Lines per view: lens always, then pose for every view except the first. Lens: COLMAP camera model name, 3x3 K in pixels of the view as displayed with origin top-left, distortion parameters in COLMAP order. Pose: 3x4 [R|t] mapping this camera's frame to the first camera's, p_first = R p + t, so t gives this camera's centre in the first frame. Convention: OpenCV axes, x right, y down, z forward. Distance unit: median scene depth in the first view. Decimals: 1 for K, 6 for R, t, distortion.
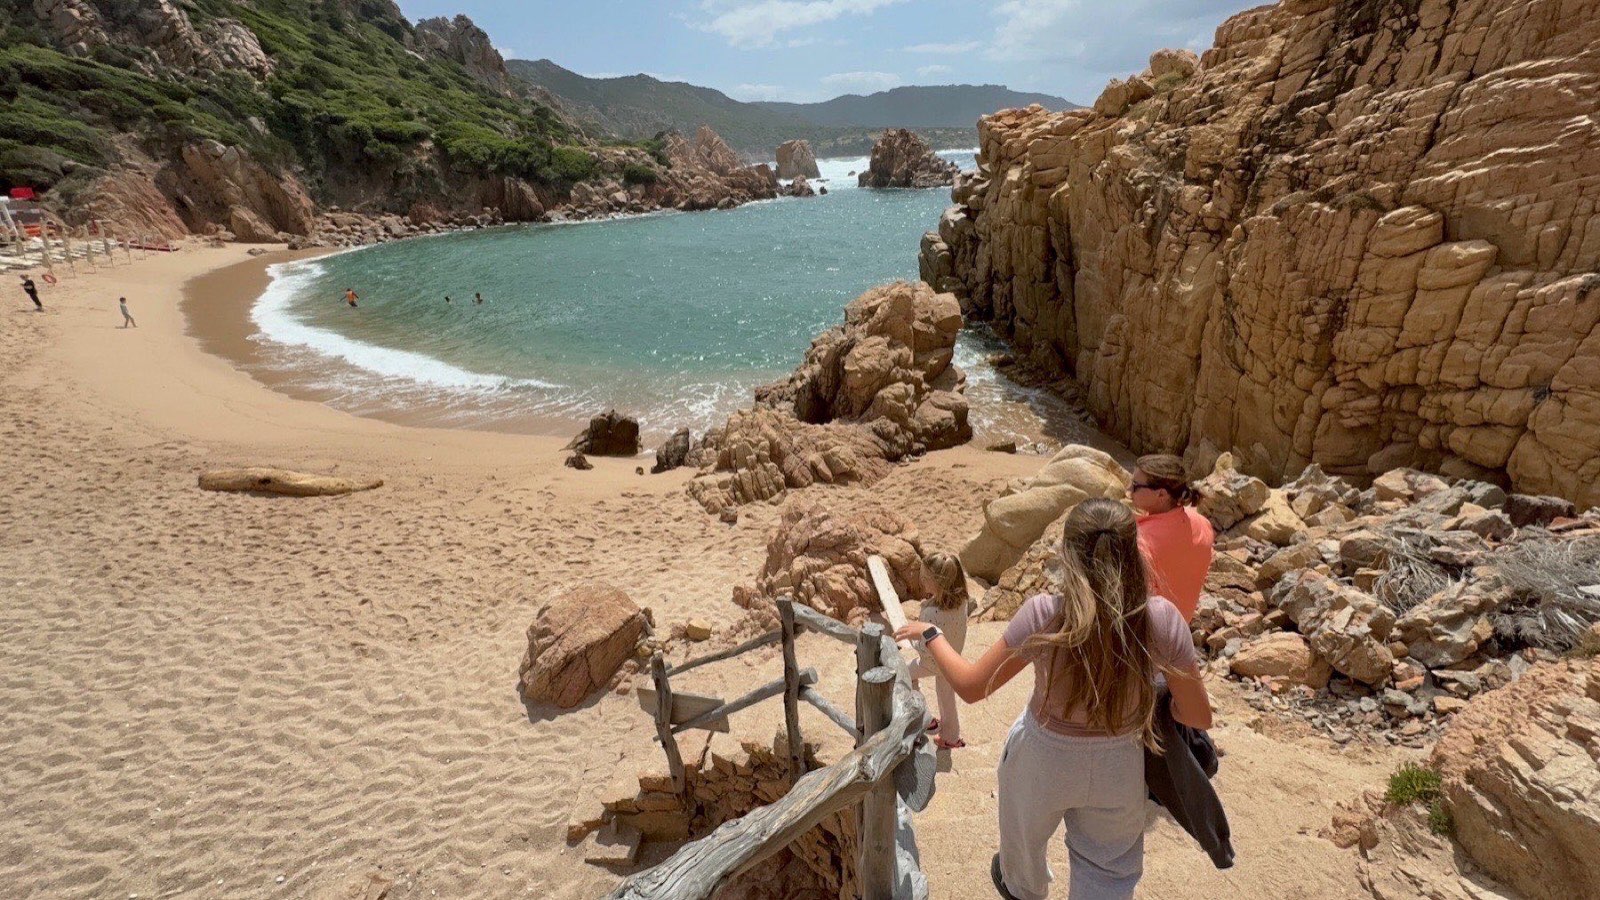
lens RADIAL K [[714.4, 0, 801.8], [0, 714.4, 438.8], [0, 0, 1]] dist [-0.000523, 0.000153]
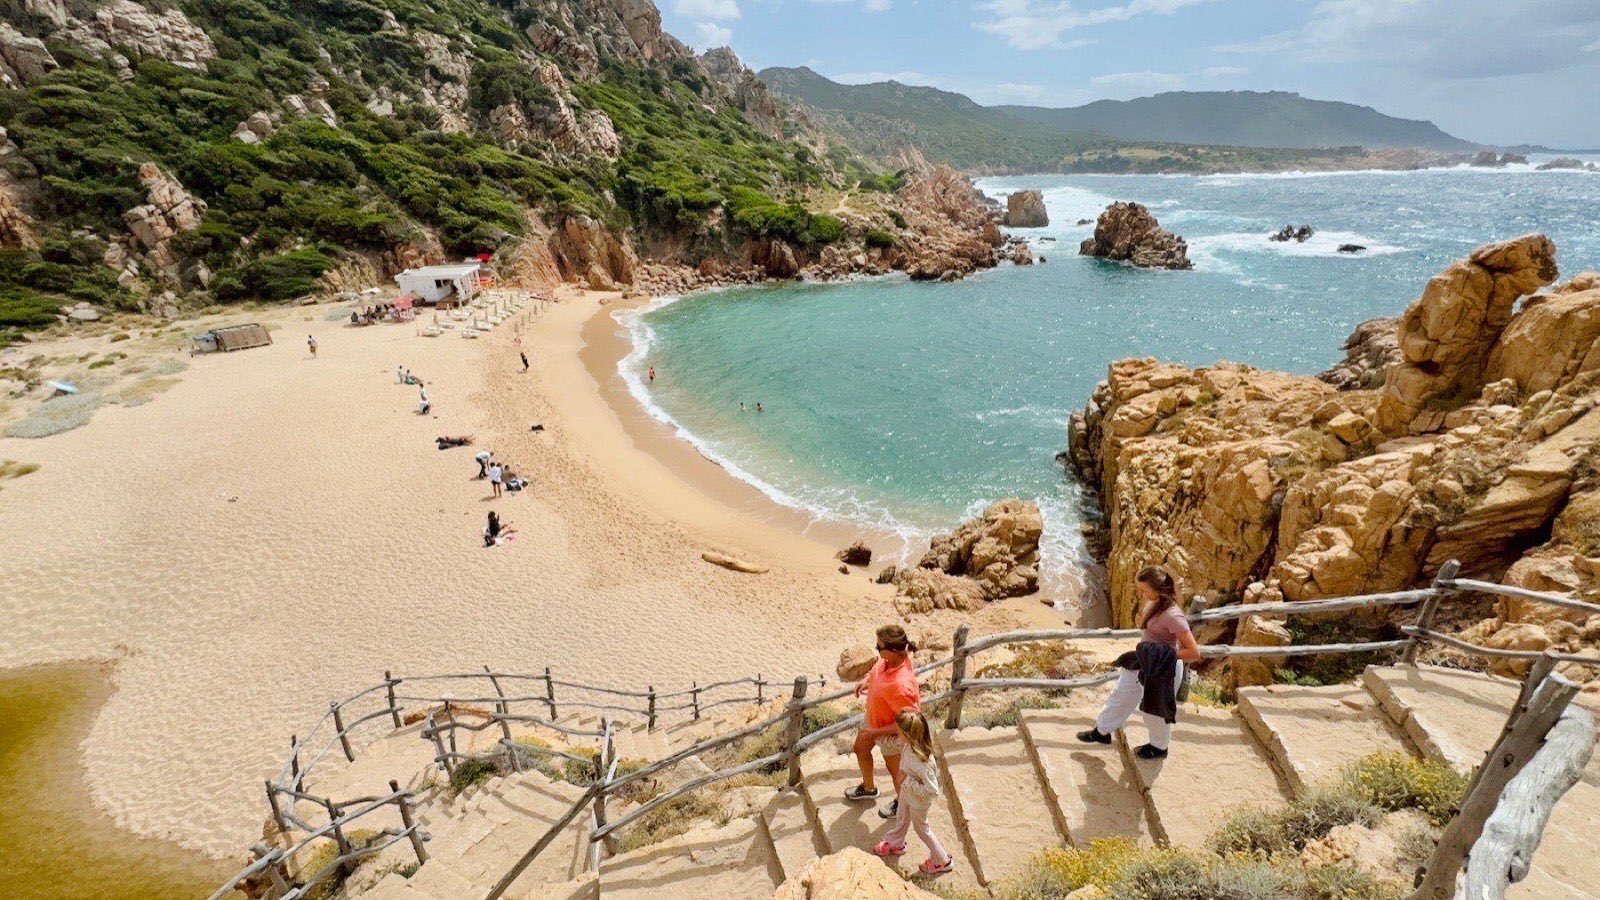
lens RADIAL K [[714.4, 0, 796.4], [0, 714.4, 440.3], [0, 0, 1]] dist [-0.000523, 0.000153]
pose [[0.950759, 0.148048, -0.272285, 0.016176], [-0.146663, 0.988857, 0.025549, -0.072062], [0.273033, 0.015643, 0.961878, -0.211833]]
